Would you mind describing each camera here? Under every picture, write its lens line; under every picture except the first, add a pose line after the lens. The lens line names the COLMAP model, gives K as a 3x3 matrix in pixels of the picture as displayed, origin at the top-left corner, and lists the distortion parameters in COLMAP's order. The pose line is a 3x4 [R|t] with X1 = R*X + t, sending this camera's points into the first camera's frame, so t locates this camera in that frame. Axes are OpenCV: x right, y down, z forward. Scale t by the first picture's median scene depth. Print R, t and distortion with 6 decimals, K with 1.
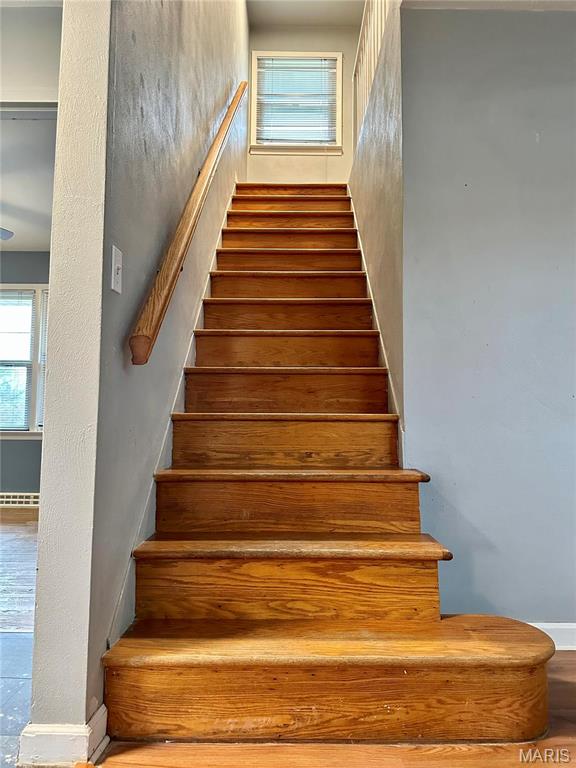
lens RADIAL K [[545.3, 0, 289.3], [0, 545.3, 387.0], [0, 0, 1]] dist [0.053780, -0.047531]
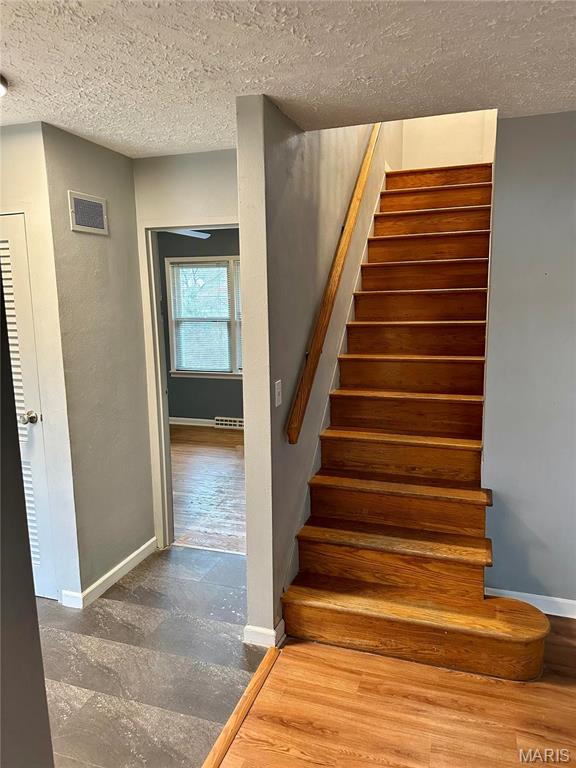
lens RADIAL K [[545.3, 0, 295.0], [0, 545.3, 384.6], [0, 0, 1]] dist [0.053780, -0.047531]
pose [[0.948849, 0.034150, -0.313876, 0.236785], [0.042407, 0.971340, 0.233881, -0.565812], [0.312868, -0.235228, 0.920207, -0.473901]]
